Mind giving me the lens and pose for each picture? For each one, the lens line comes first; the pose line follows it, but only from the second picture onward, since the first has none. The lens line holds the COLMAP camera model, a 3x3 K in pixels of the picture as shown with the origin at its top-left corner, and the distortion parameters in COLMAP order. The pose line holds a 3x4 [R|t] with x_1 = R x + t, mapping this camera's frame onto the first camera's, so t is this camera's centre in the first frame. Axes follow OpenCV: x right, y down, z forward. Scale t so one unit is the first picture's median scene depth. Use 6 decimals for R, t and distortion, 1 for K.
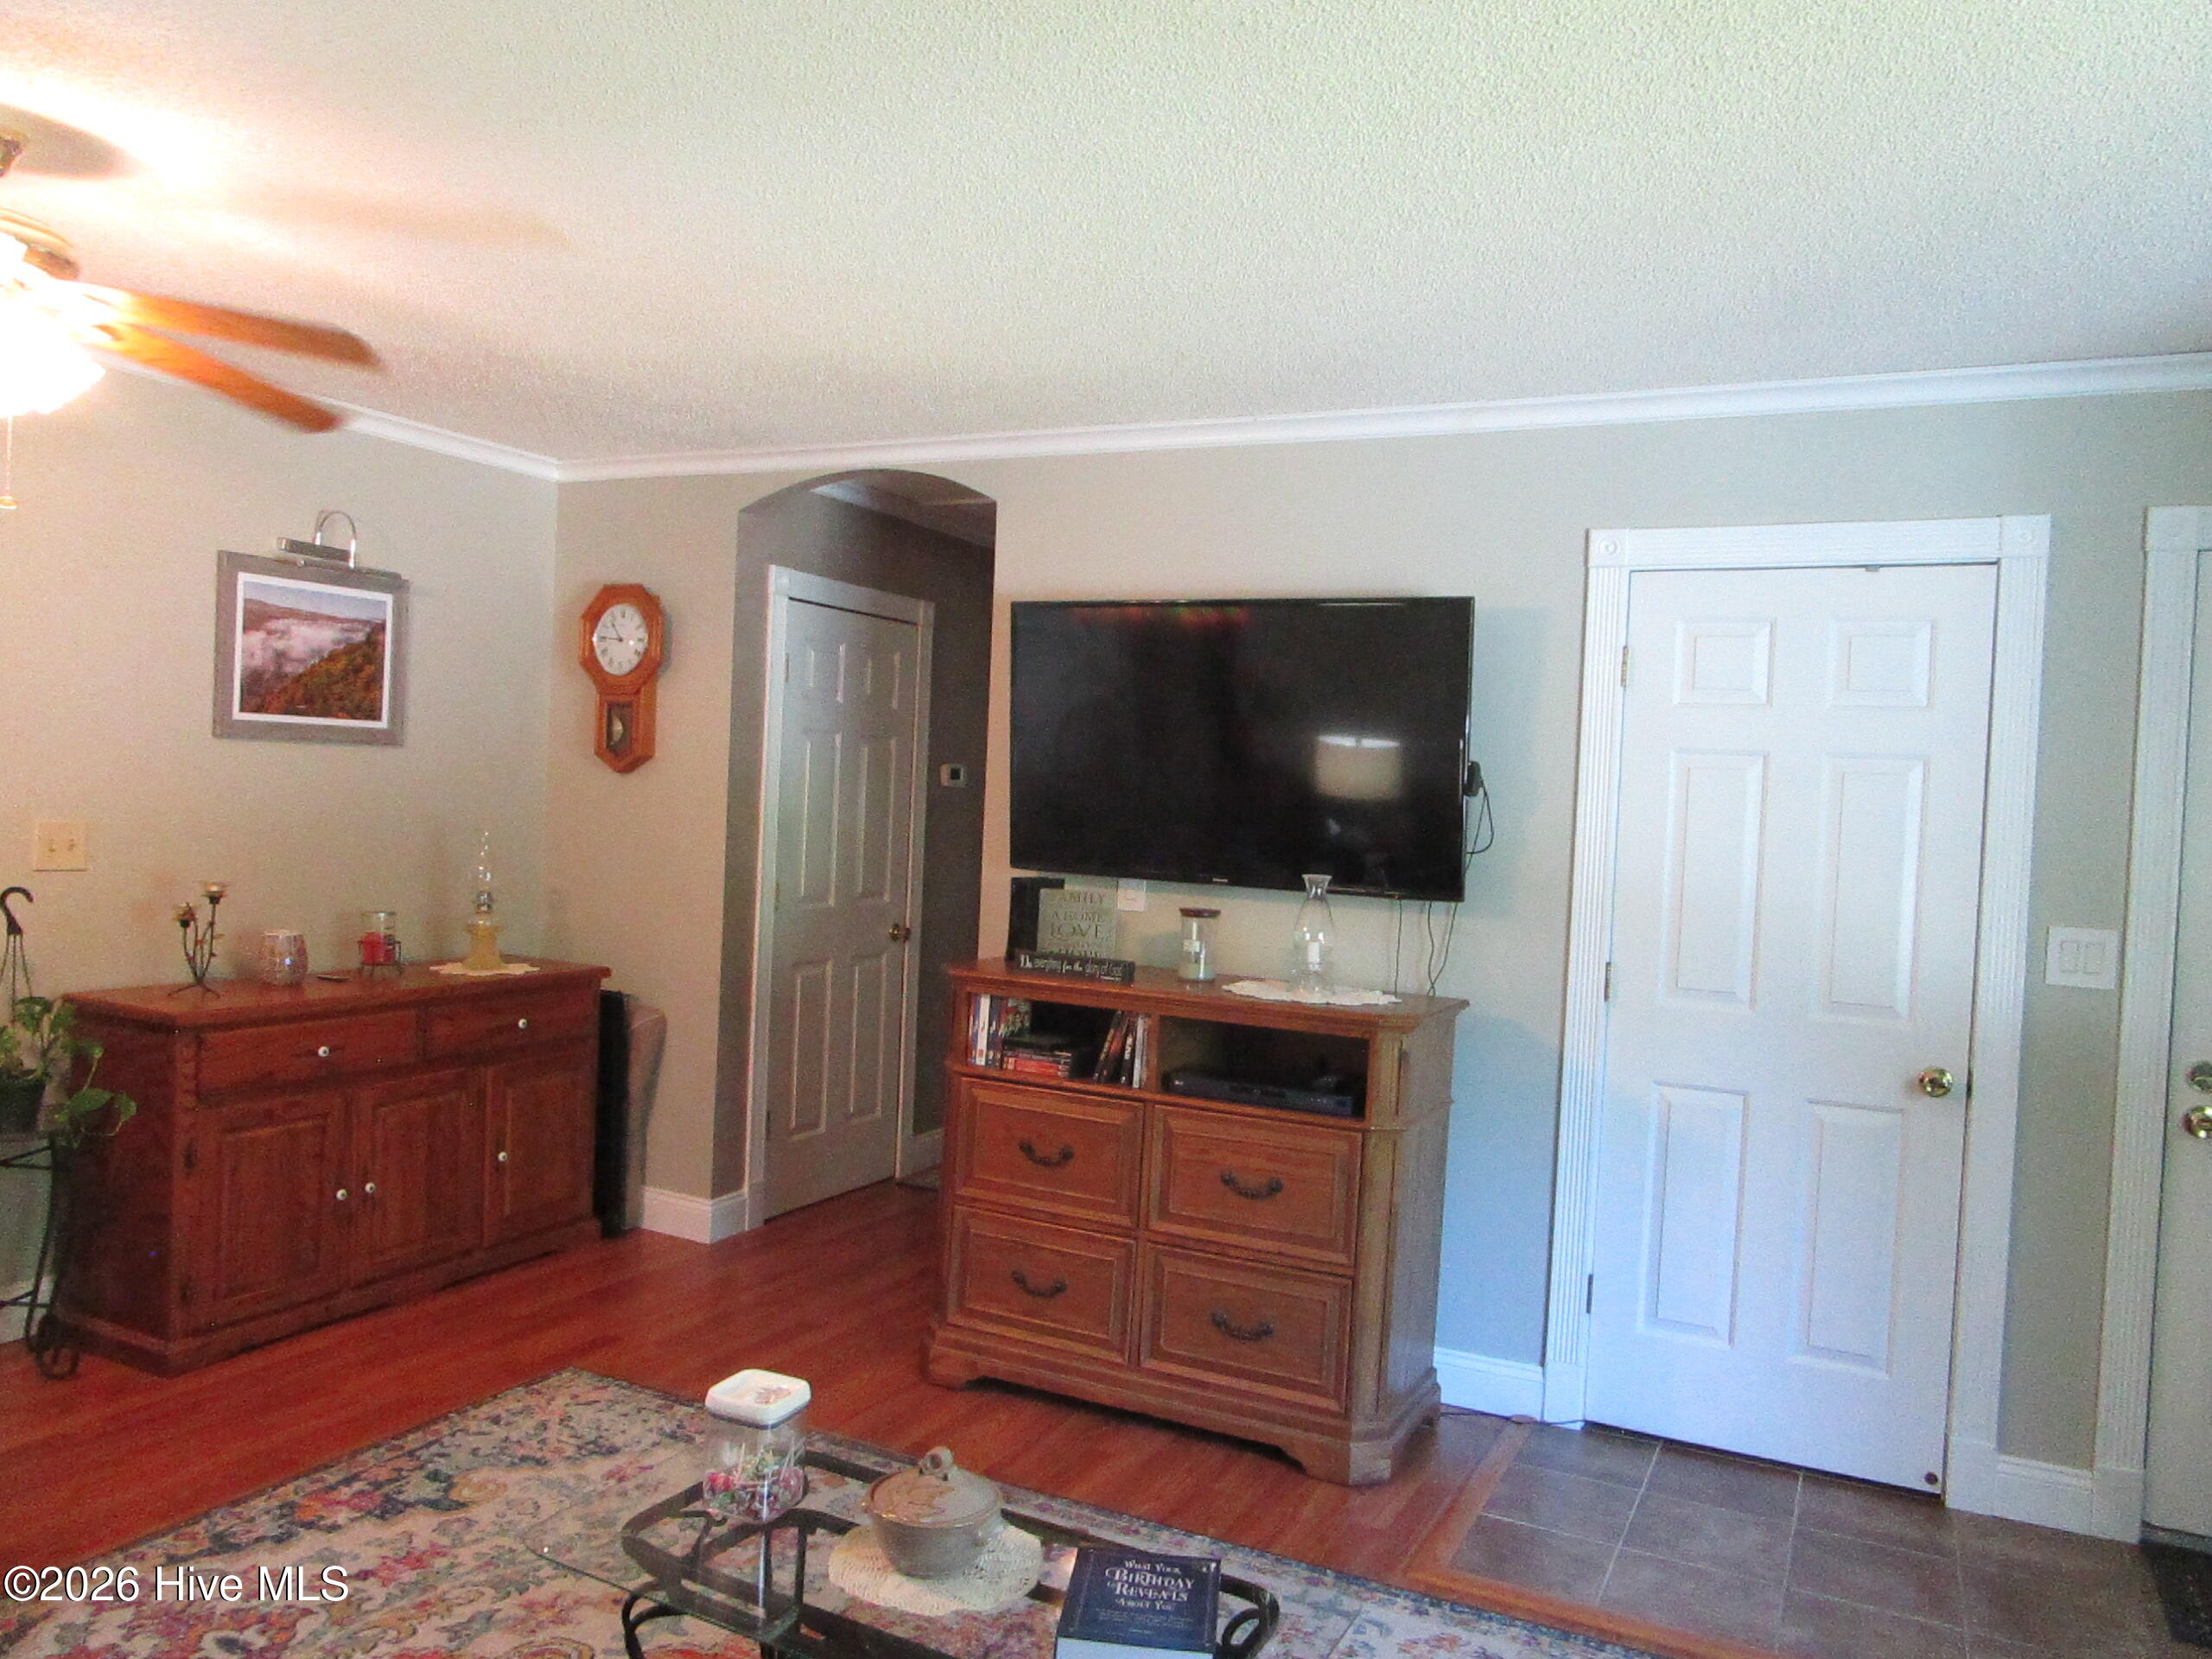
lens RADIAL K [[1580.0, 0, 1106.0], [0, 1580.0, 829.5], [0, 0, 1]] dist [-0.034058, 0.010620]
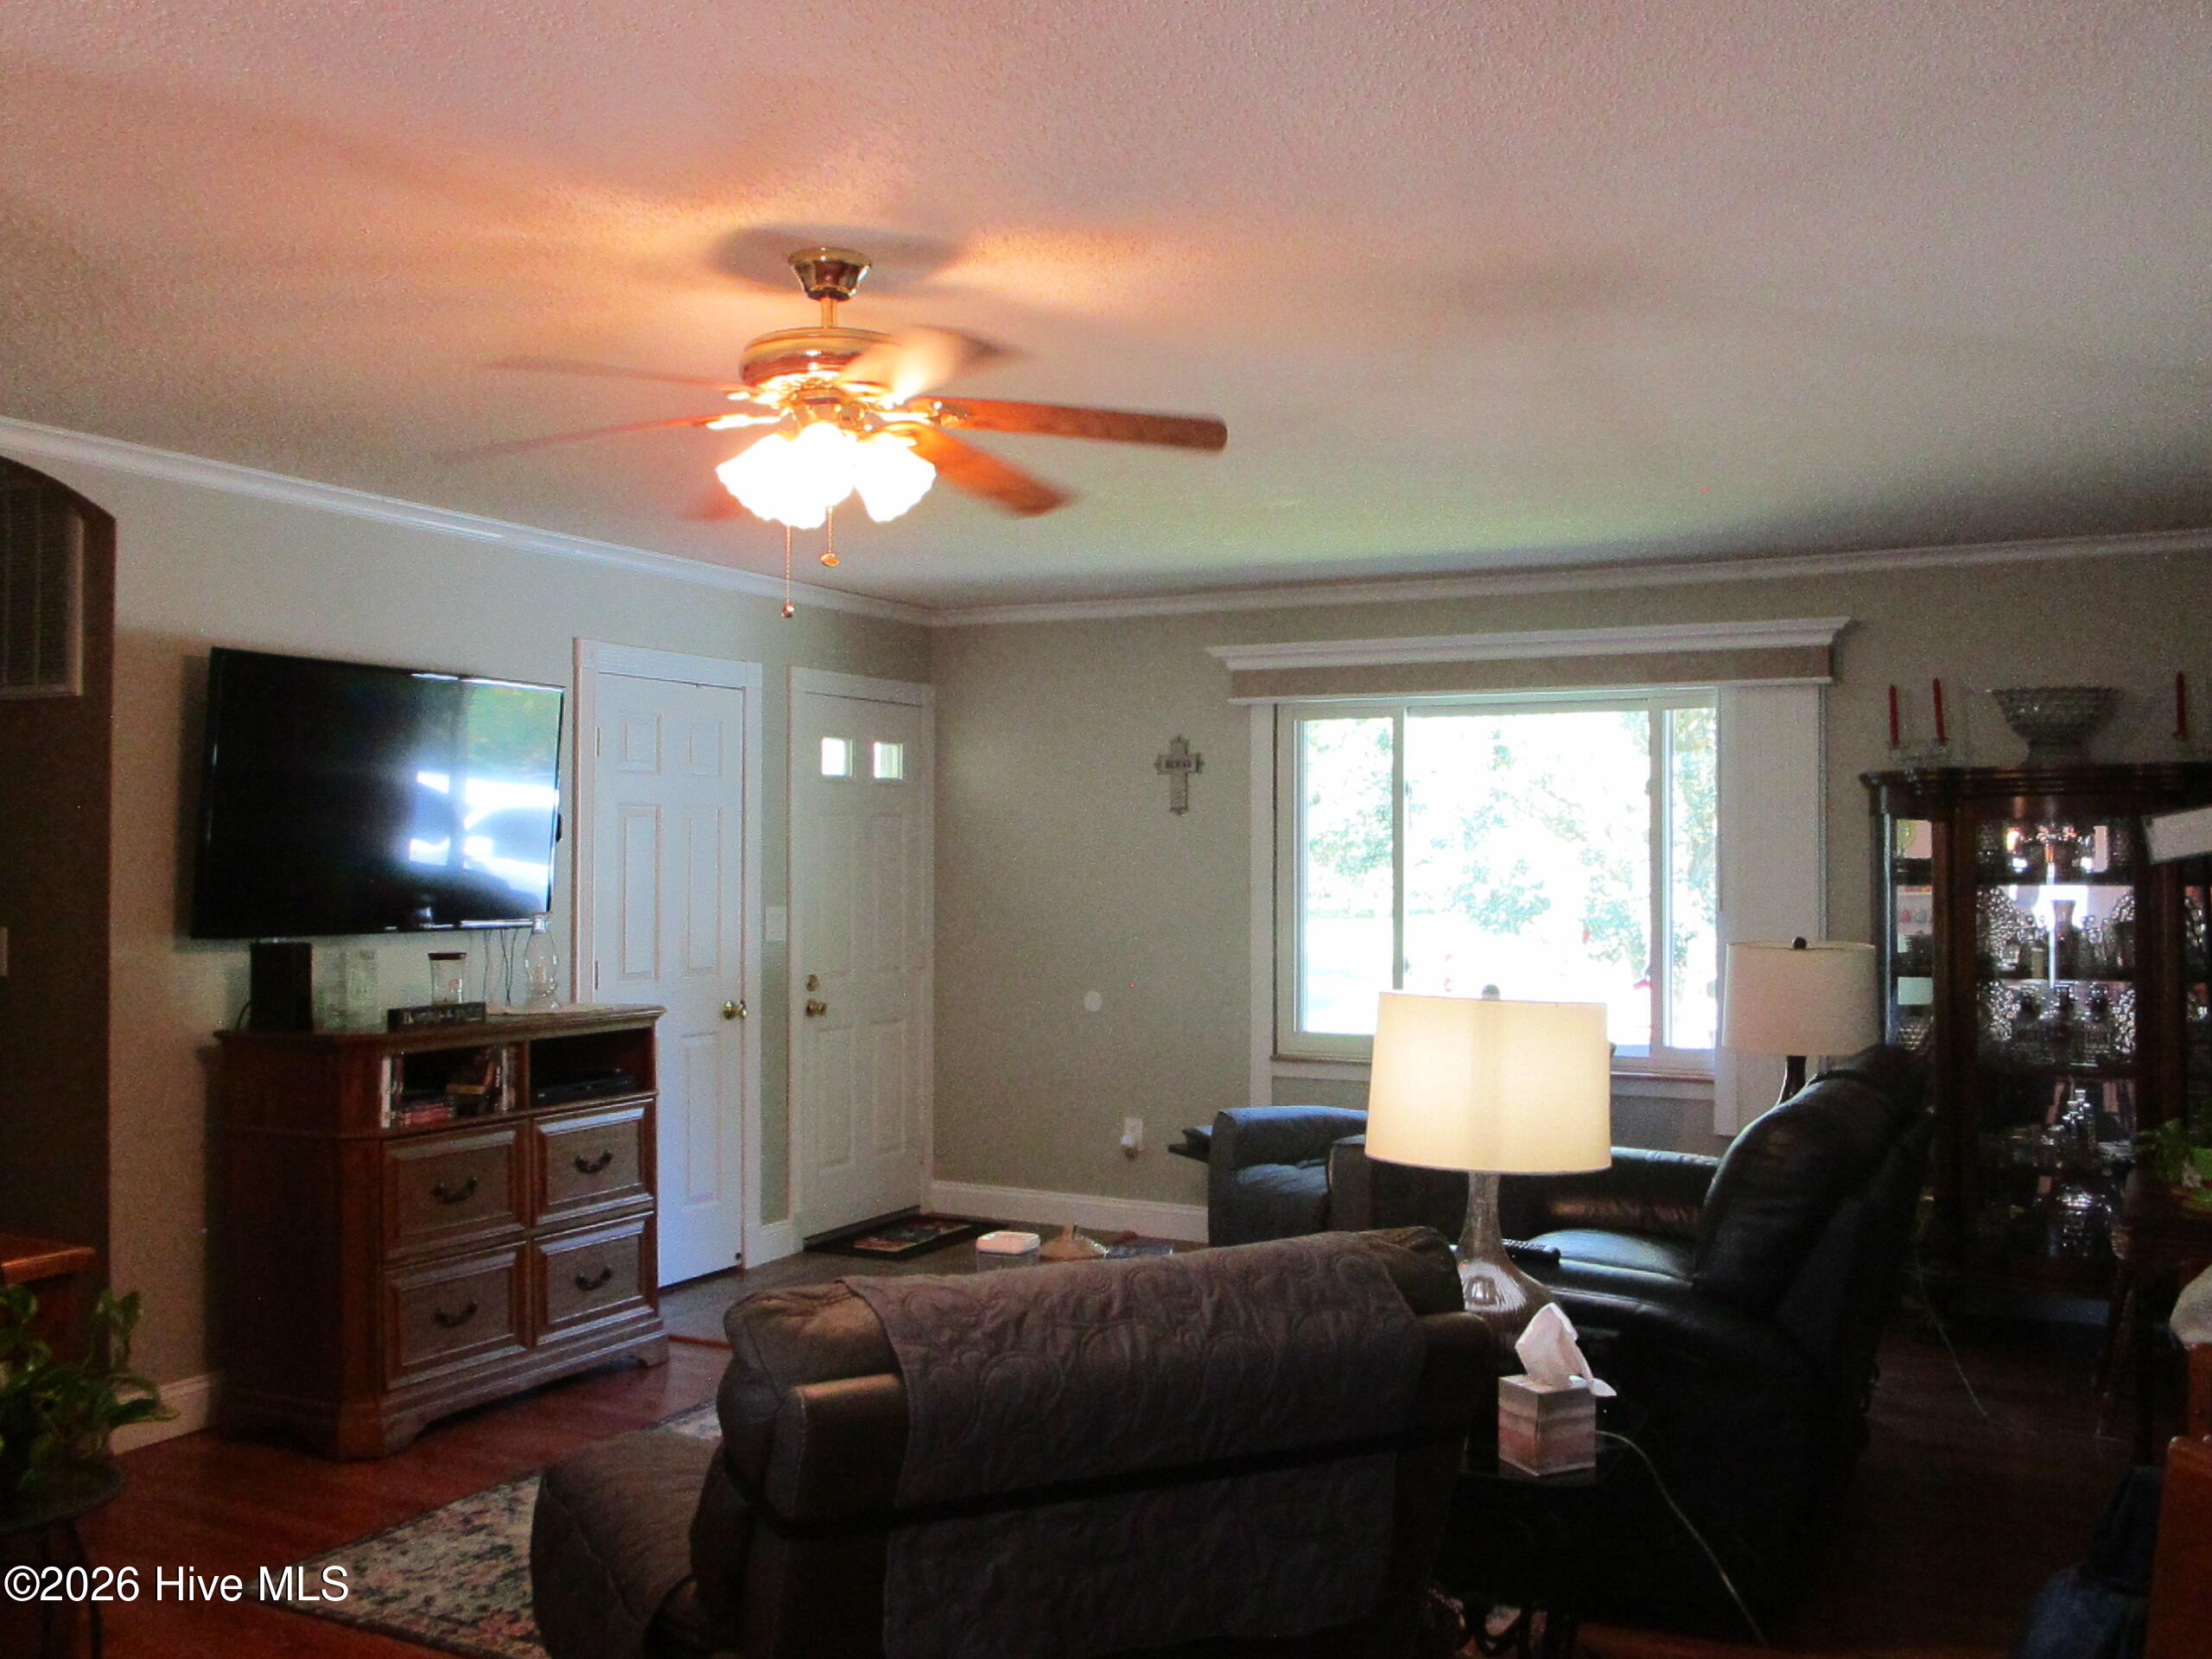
lens RADIAL K [[2031.0, 0, 1113.5], [0, 2031.0, 817.7], [0, 0, 1]] dist [-0.027693, 0.000169]
pose [[-0.003277, -0.025662, 0.999665, -1.426158], [0.022892, 0.999407, 0.025730, -0.073778], [-0.999733, 0.022969, -0.002687, 0.560278]]
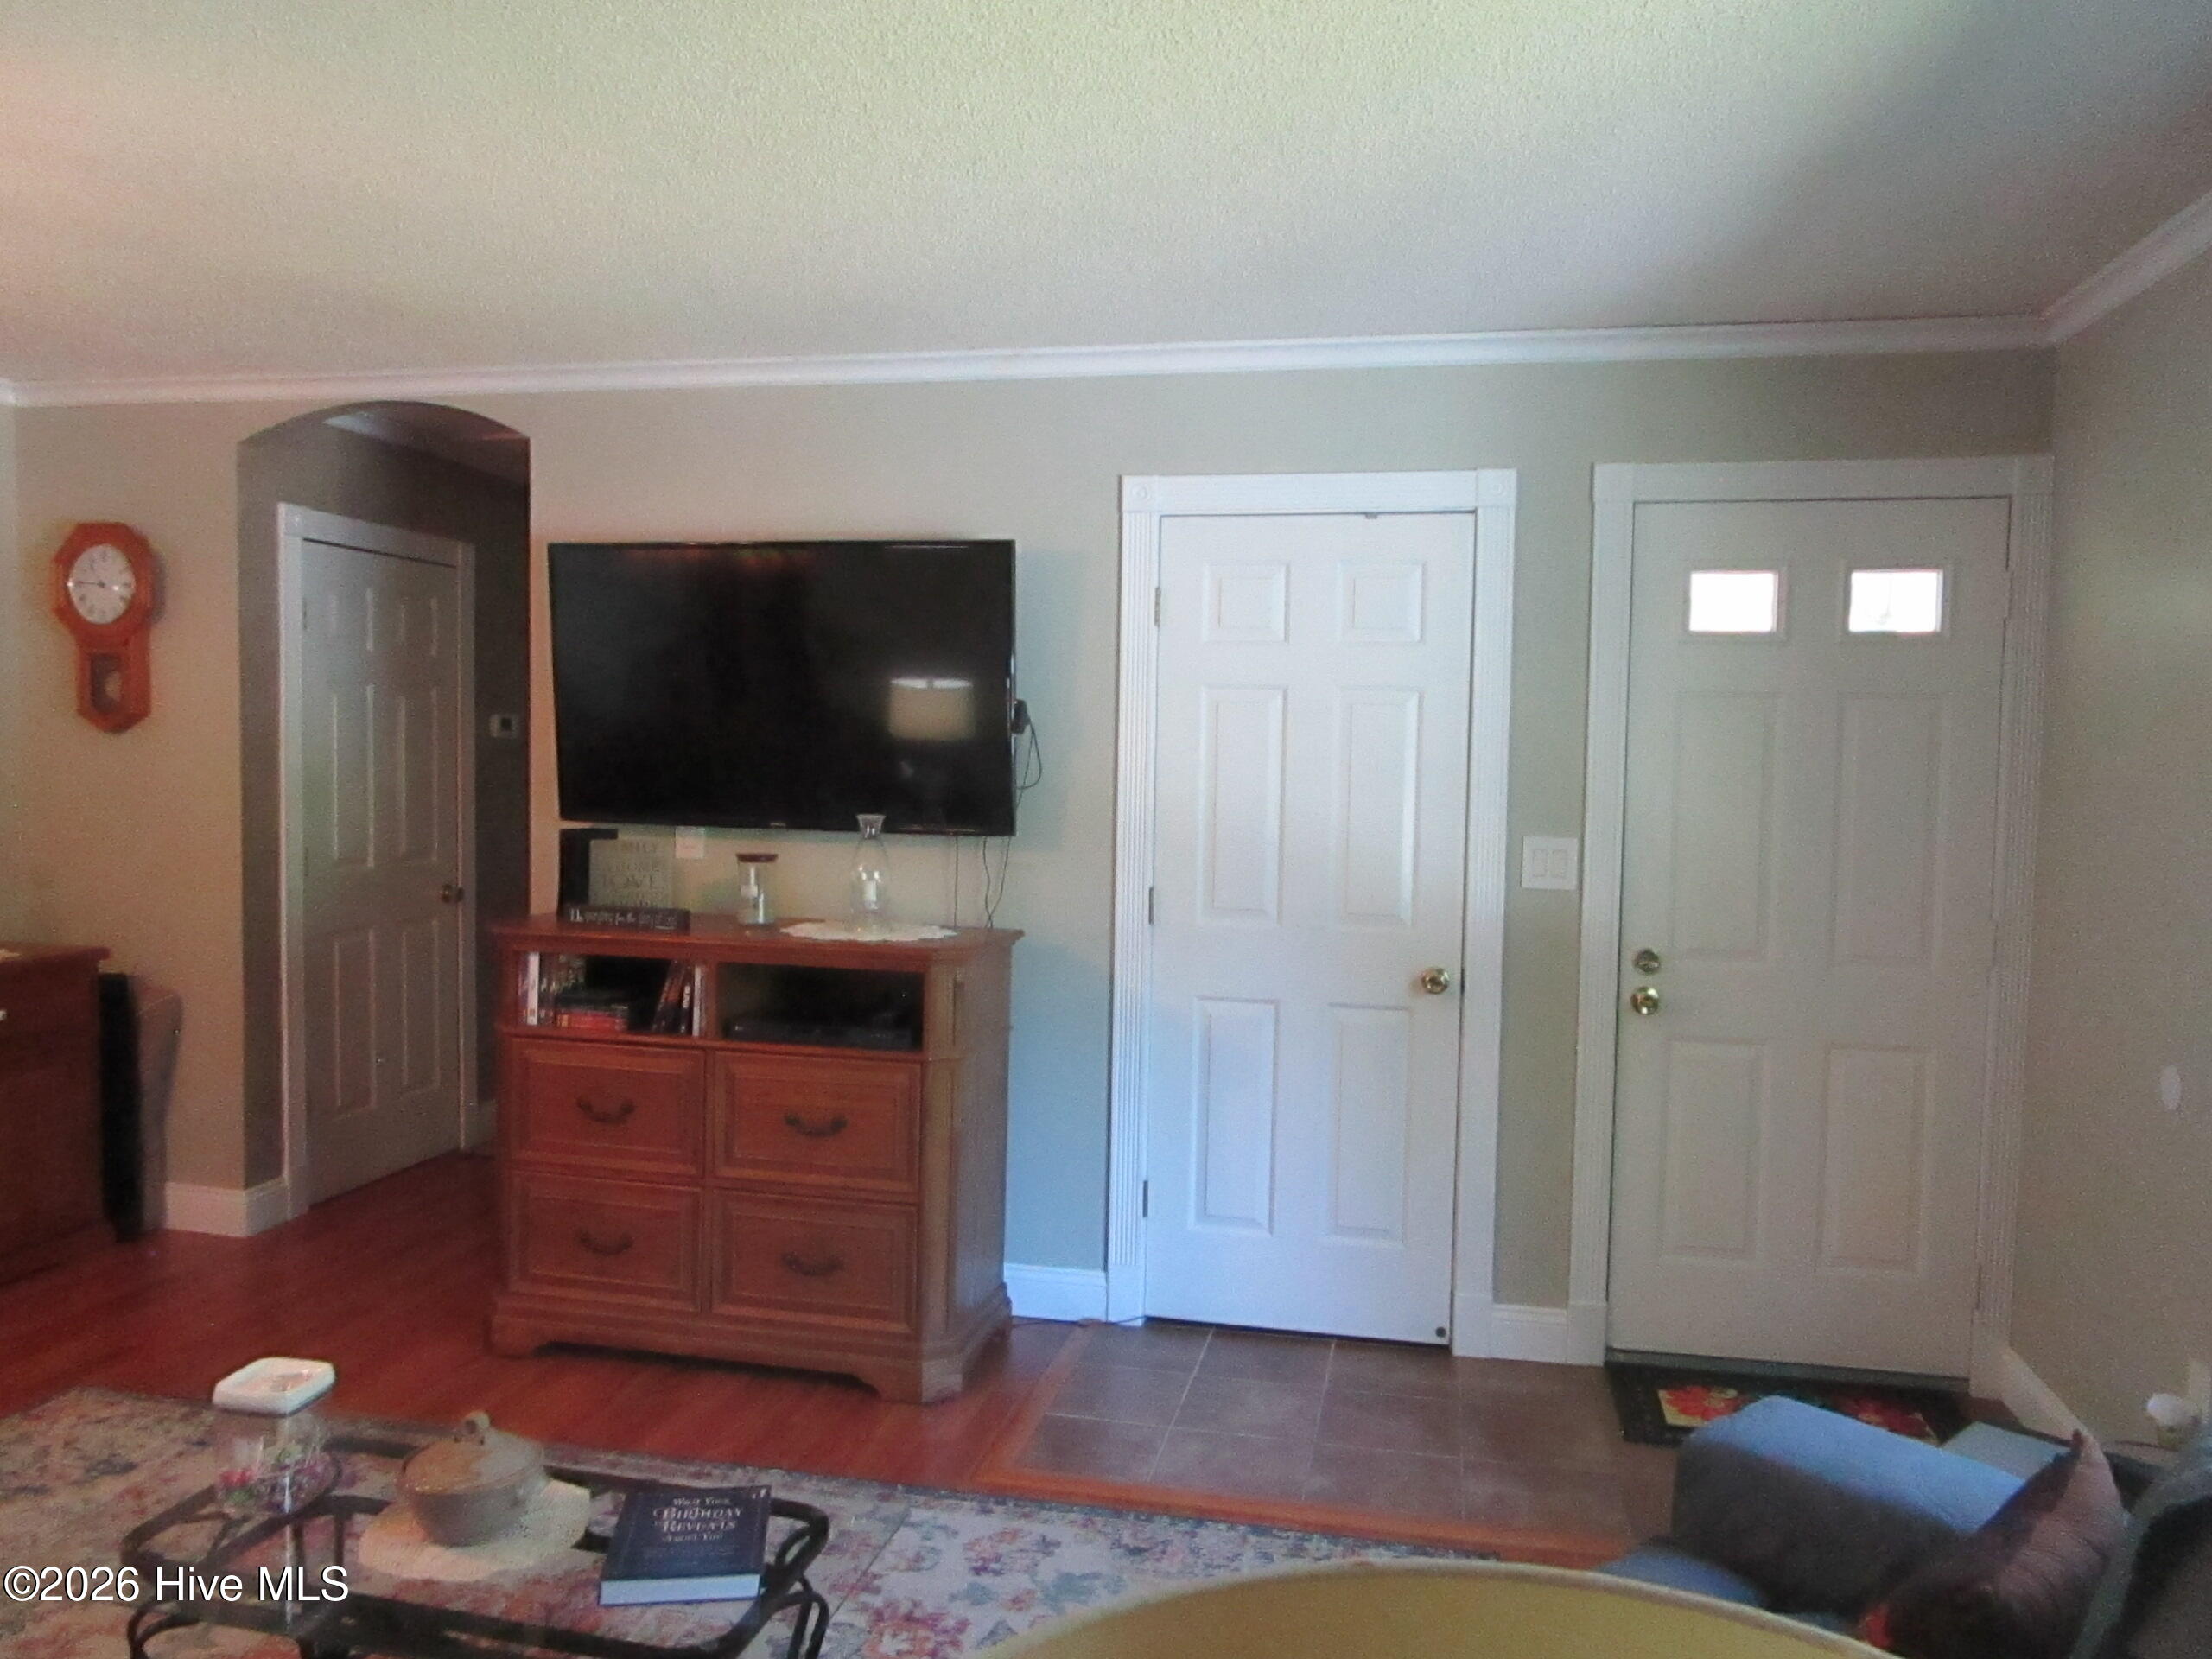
lens RADIAL K [[1572.4, 0, 1106.0], [0, 1572.4, 829.5], [0, 0, 1]] dist [-0.036995, 0.015641]
pose [[0.966185, -0.040044, 0.254722, 0.021995], [0.030710, 0.998707, 0.040516, 0.001707], [-0.256015, -0.031324, 0.966165, -0.014281]]
